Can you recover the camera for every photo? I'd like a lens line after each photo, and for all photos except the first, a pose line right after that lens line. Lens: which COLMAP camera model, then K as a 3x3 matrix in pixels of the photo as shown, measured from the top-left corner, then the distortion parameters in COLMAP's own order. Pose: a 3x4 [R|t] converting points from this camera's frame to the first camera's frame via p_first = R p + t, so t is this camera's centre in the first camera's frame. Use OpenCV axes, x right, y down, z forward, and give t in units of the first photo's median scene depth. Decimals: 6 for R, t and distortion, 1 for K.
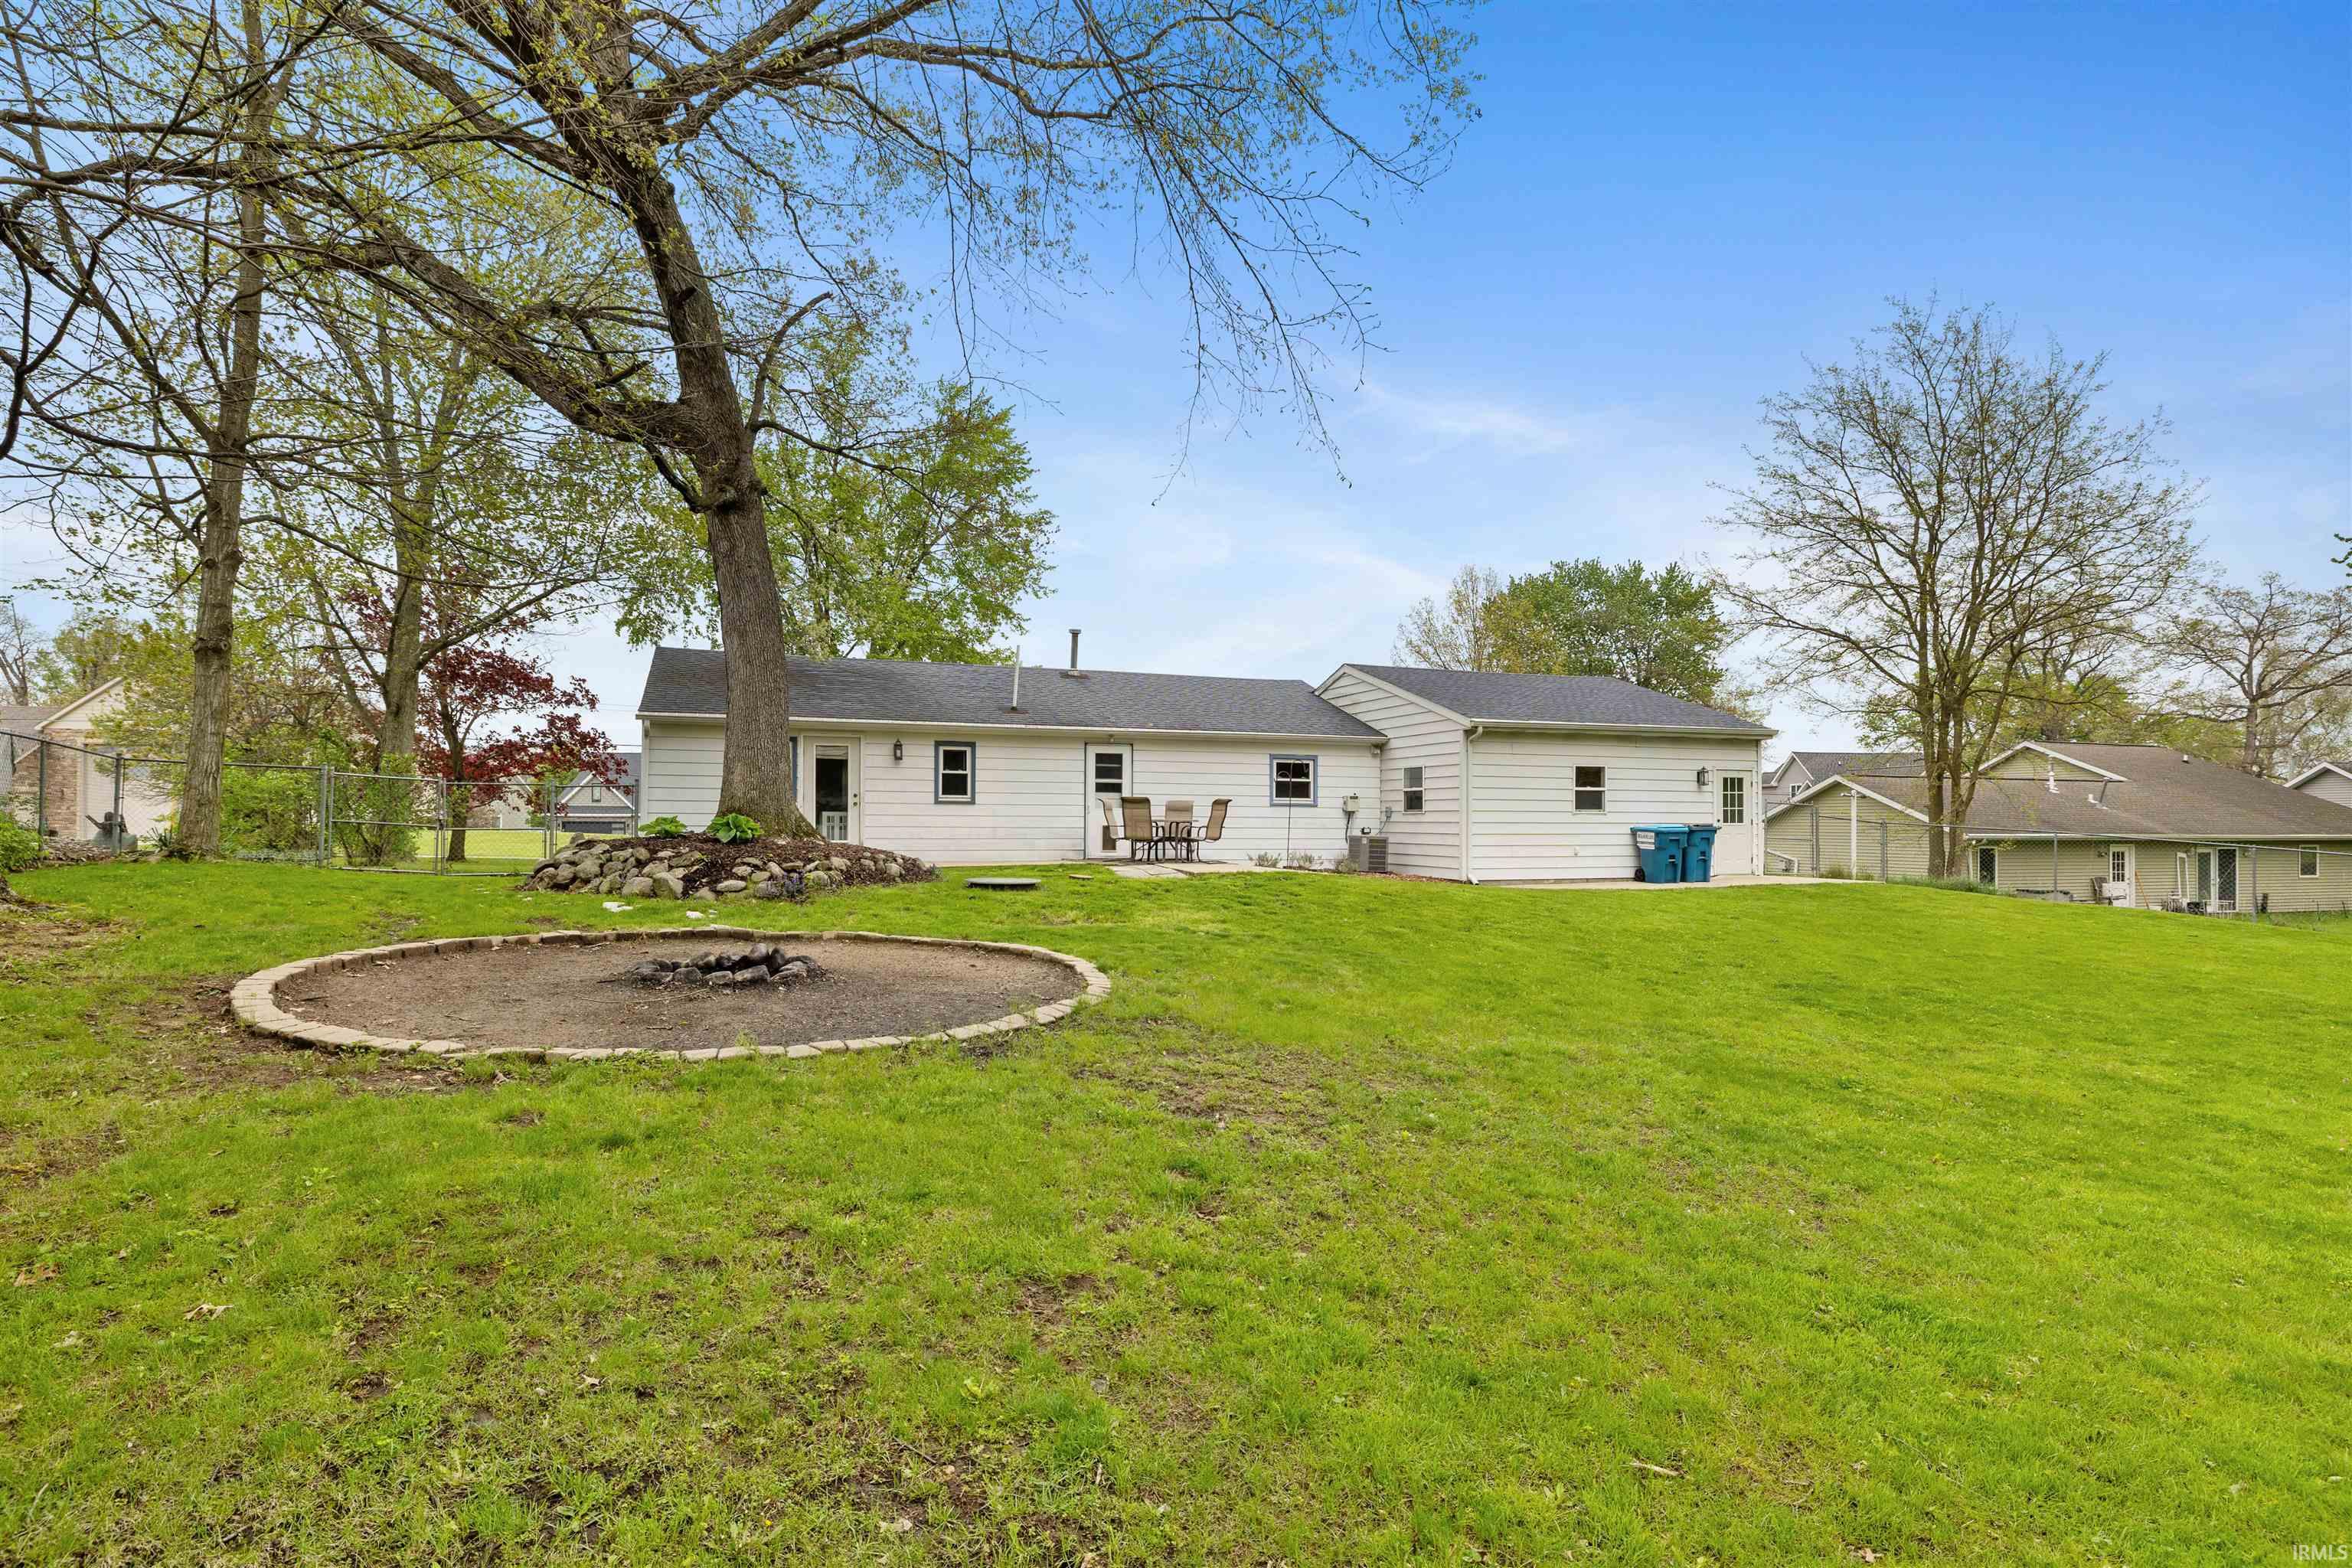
lens RADIAL K [[1161.9, 0, 1182.8], [0, 1161.9, 835.7], [0, 0, 1]] dist [0.001945, 0.000015]
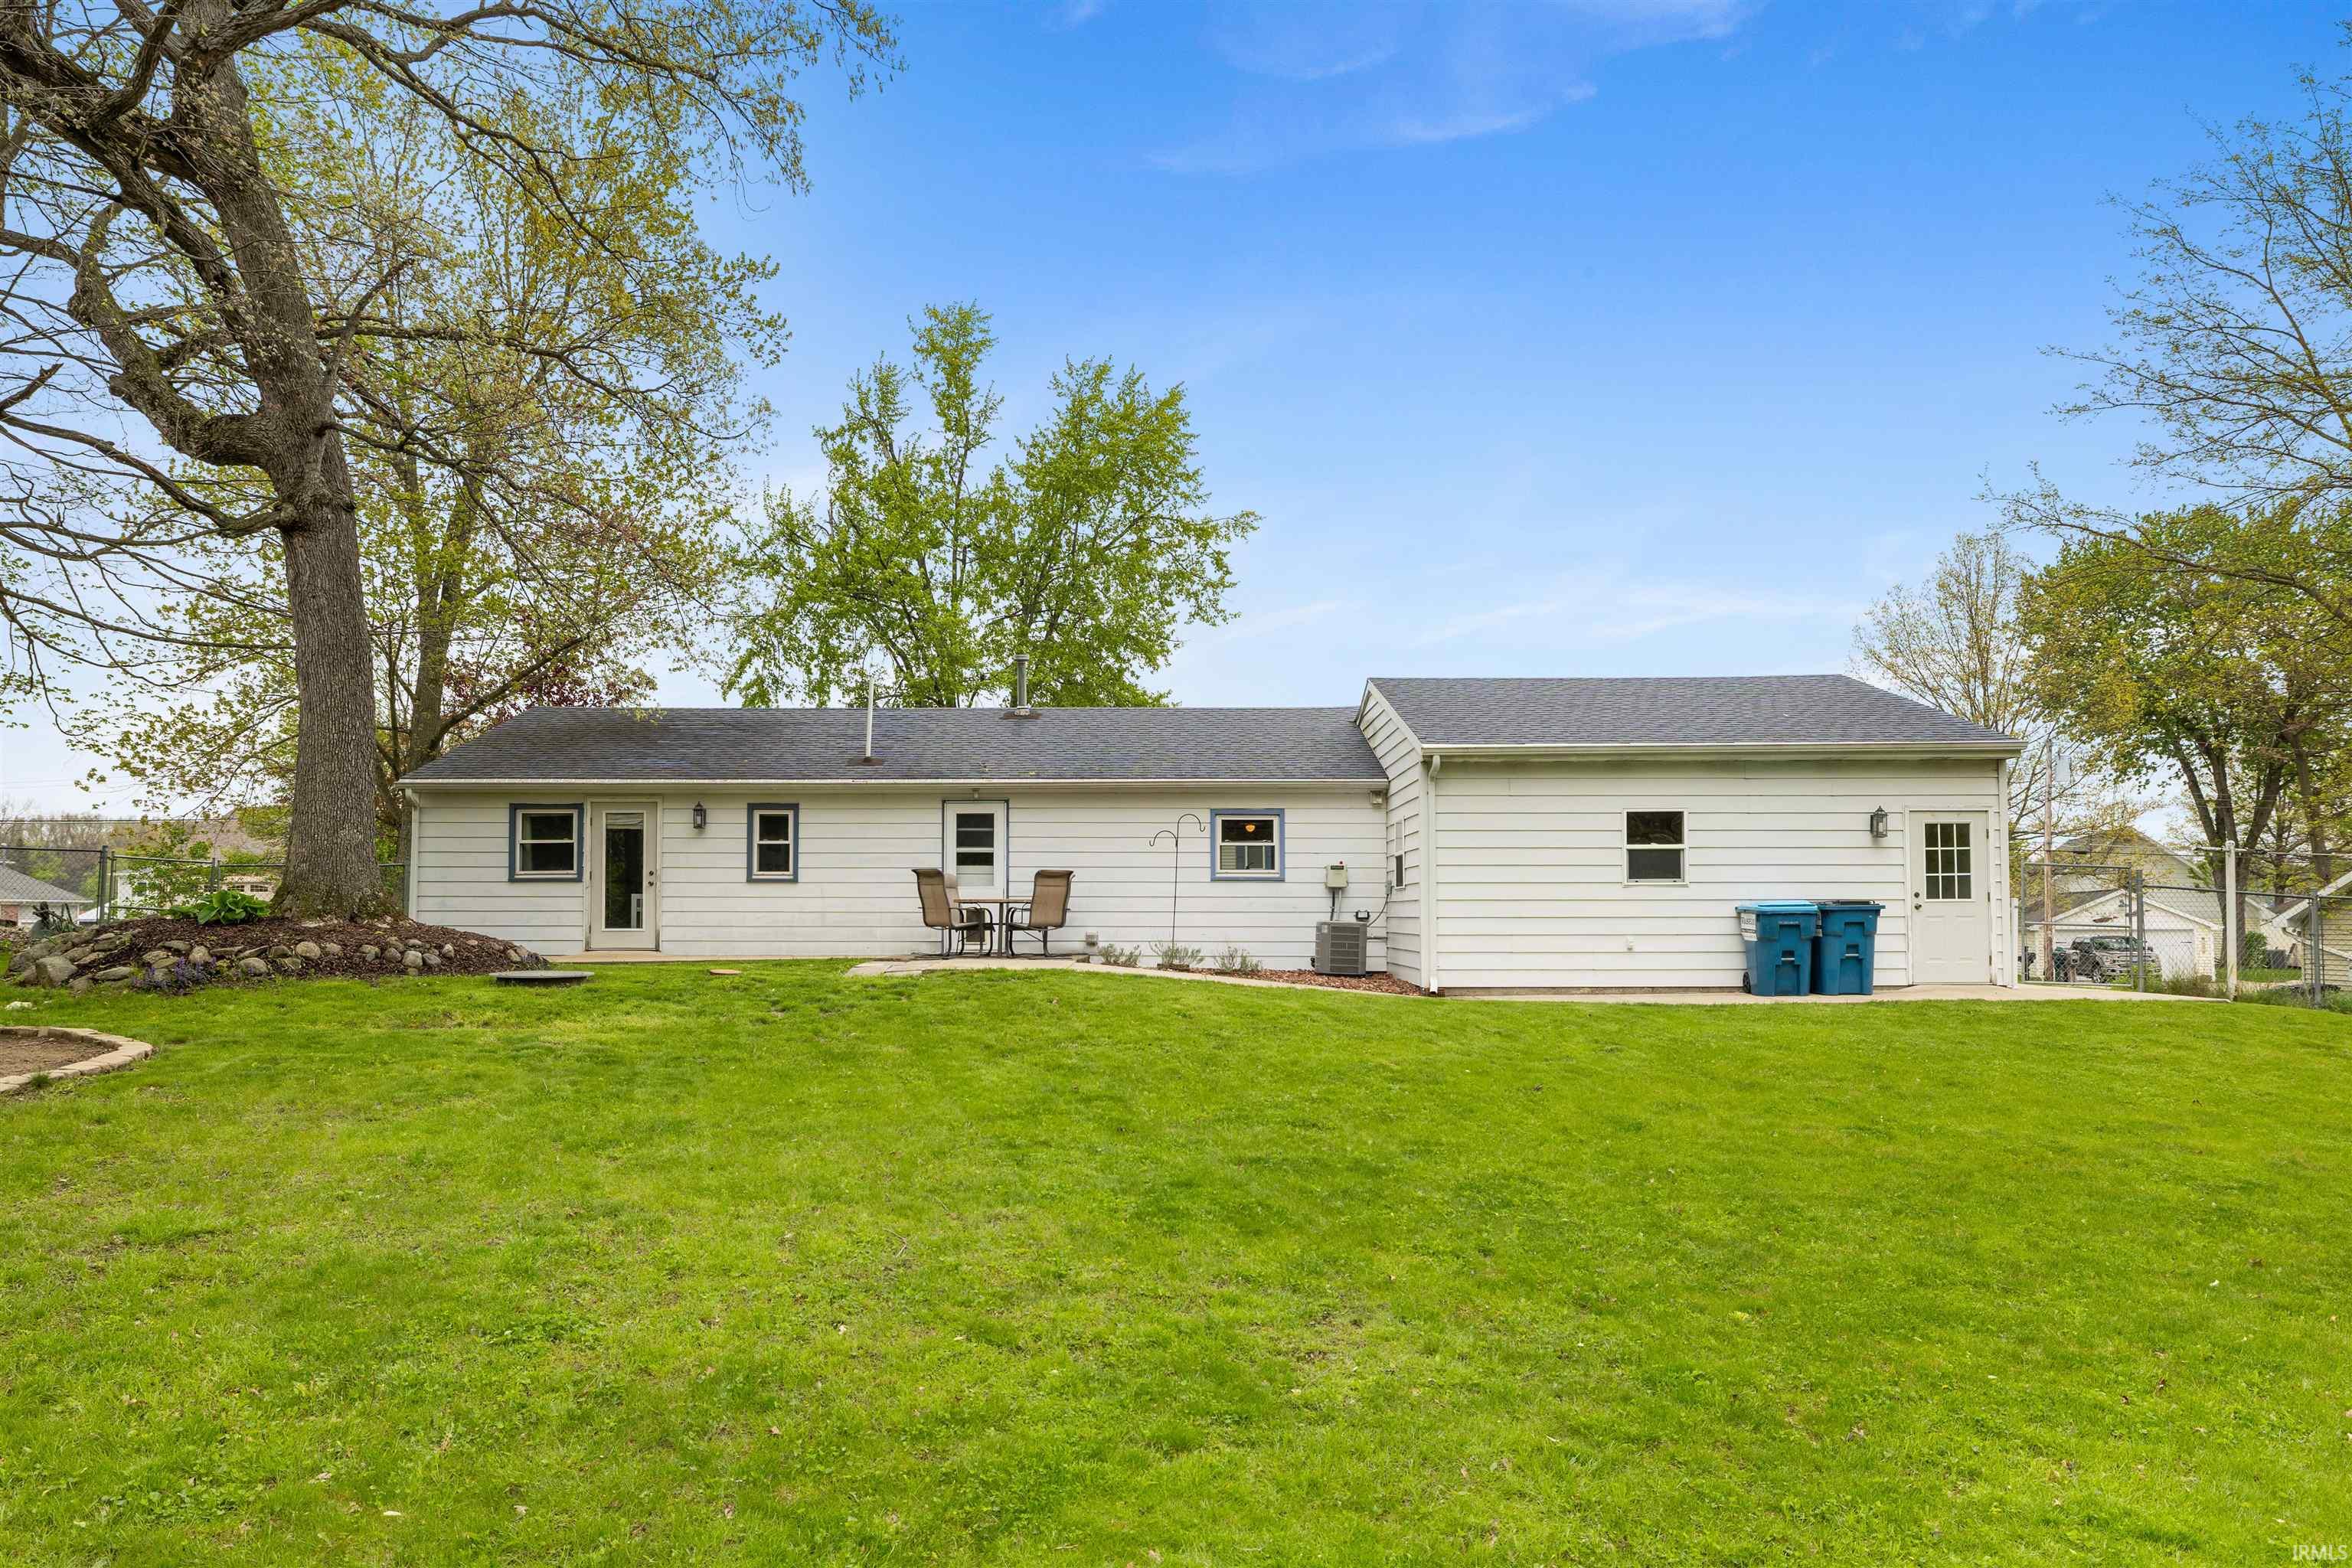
lens RADIAL K [[1443.2, 0, 1170.0], [0, 1443.2, 927.3], [0, 0, 1]] dist [0.000410, 0.001577]
pose [[0.936514, -0.002571, -0.350621, 0.378376], [0.000764, 0.999986, -0.005293, 0.008100], [0.350630, 0.004689, 0.936502, 0.163861]]
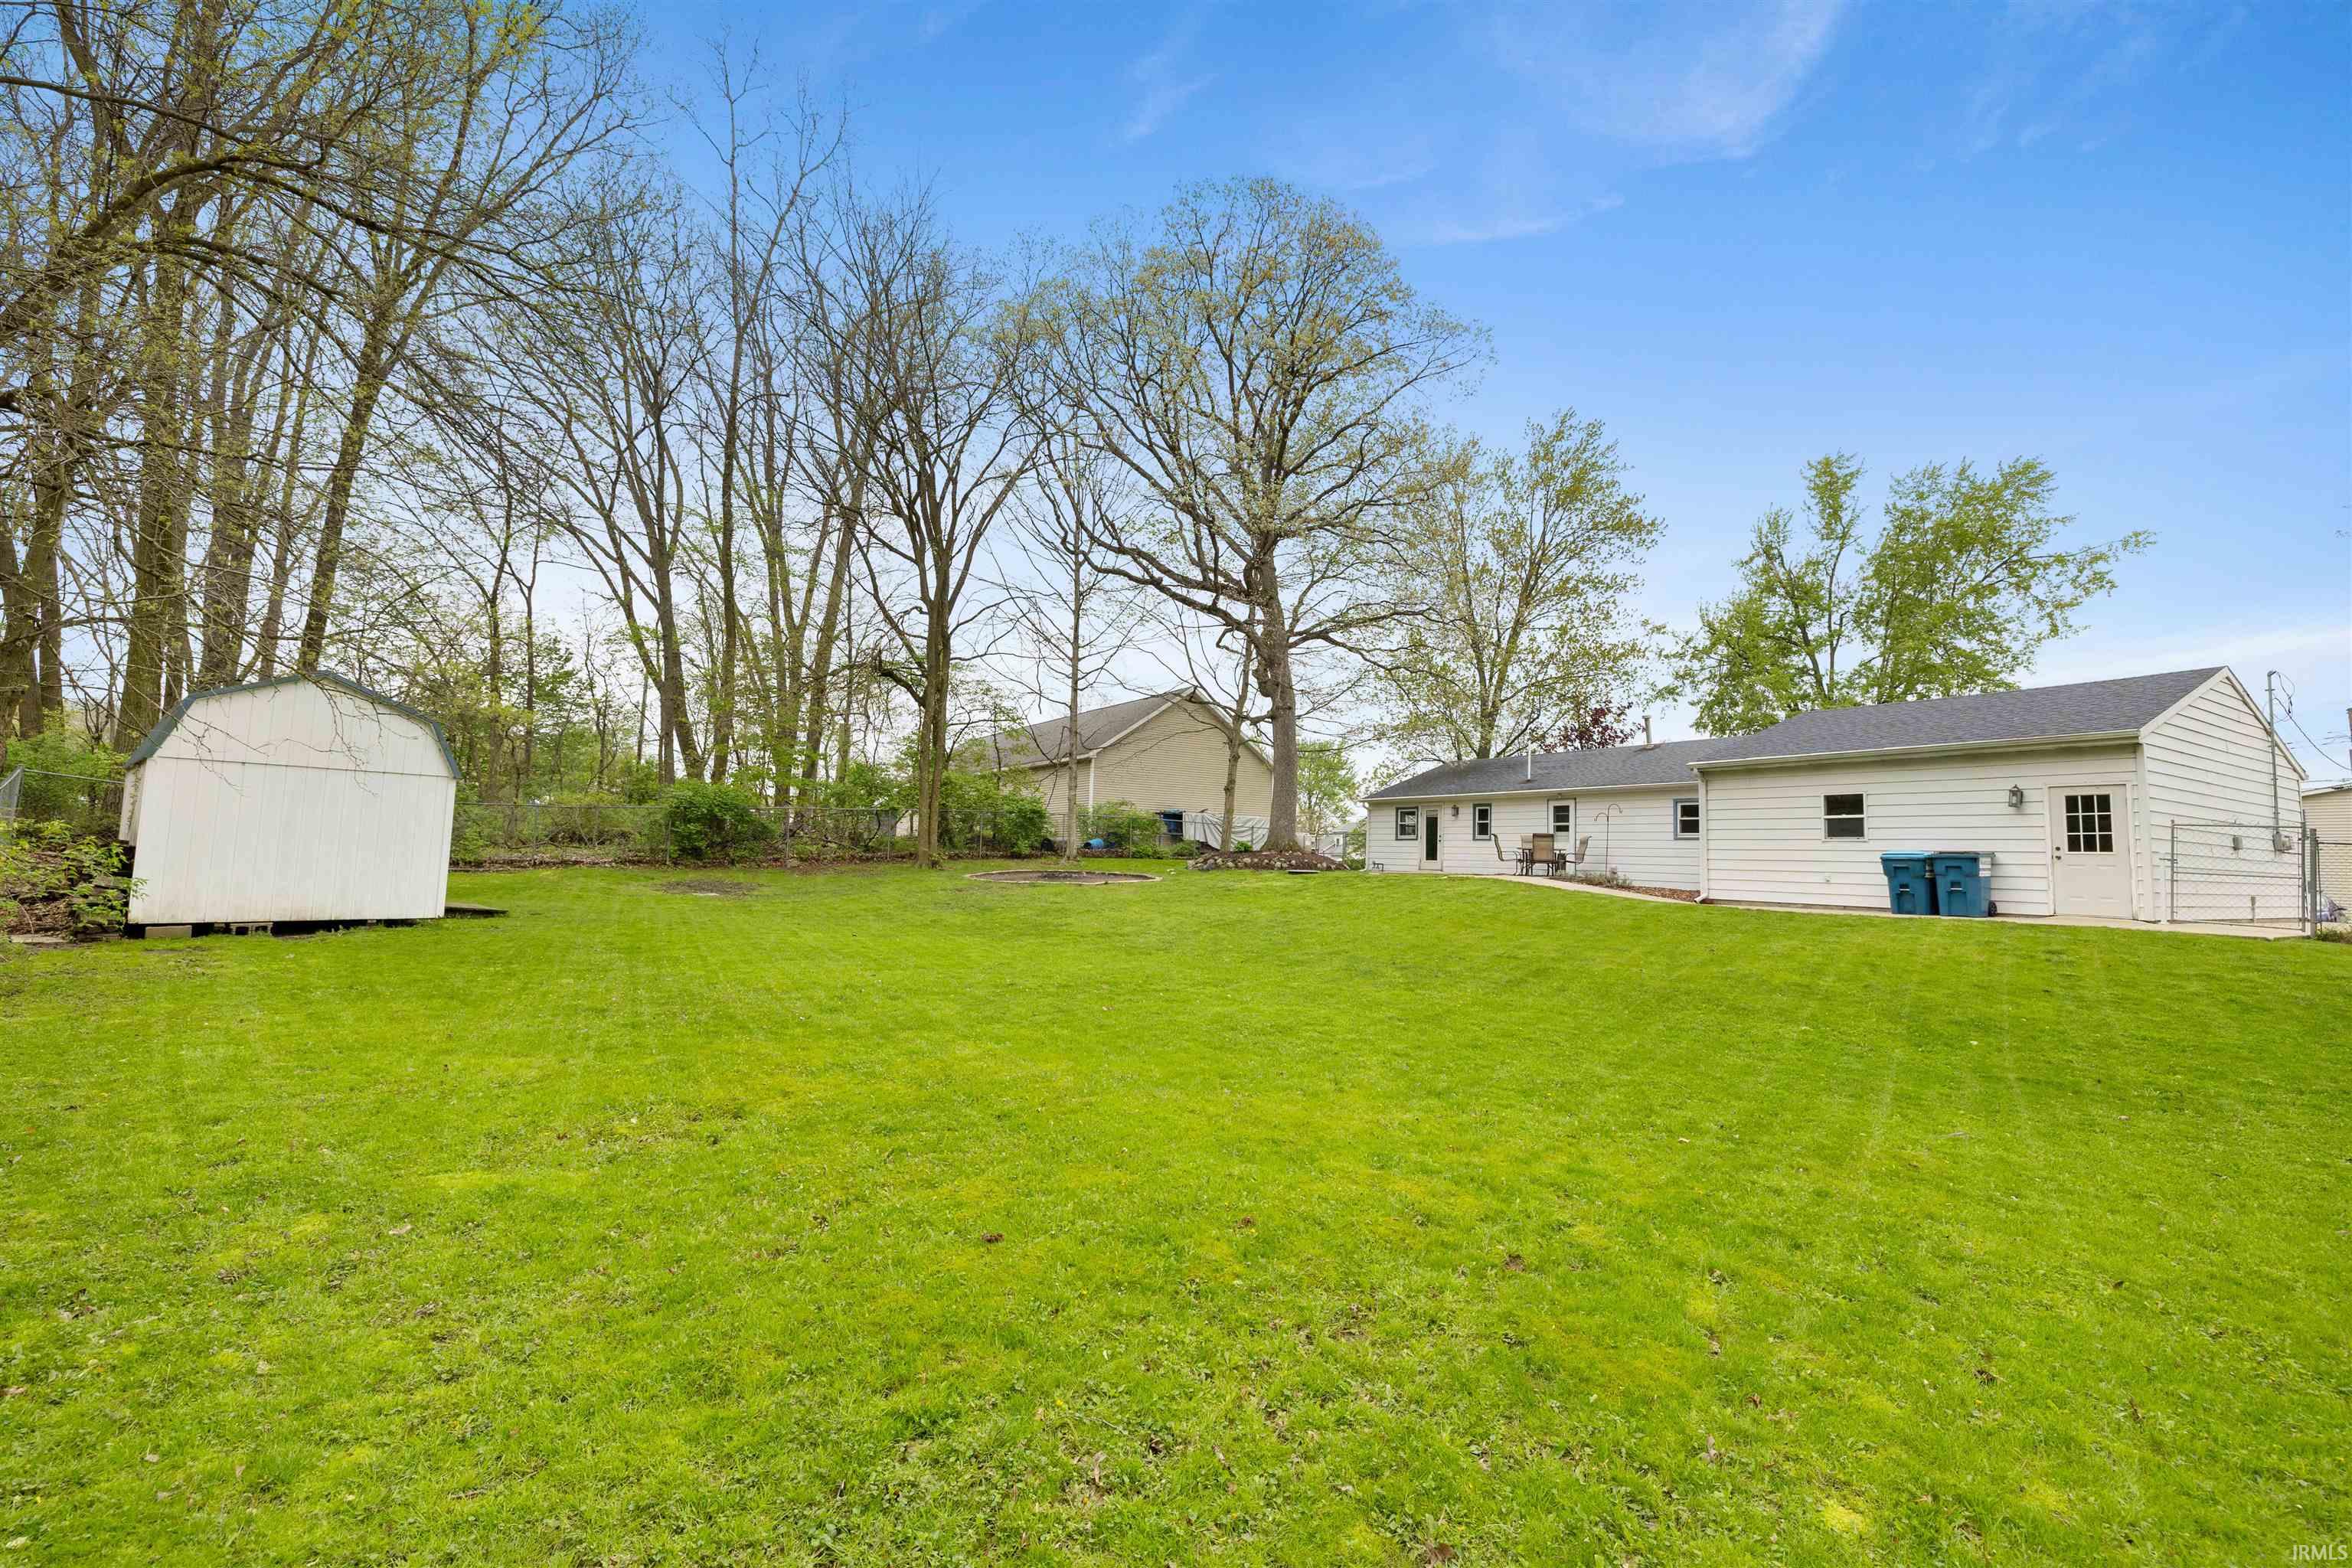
lens RADIAL K [[986.1, 0, 1176.0], [0, 986.1, 784.0], [0, 0, 1]] dist [0.000505, 0.000071]
pose [[0.183347, -0.071474, -0.980447, 1.086508], [-0.038572, 0.996062, -0.079826, 0.022294], [0.982291, 0.052454, 0.179868, 0.272997]]
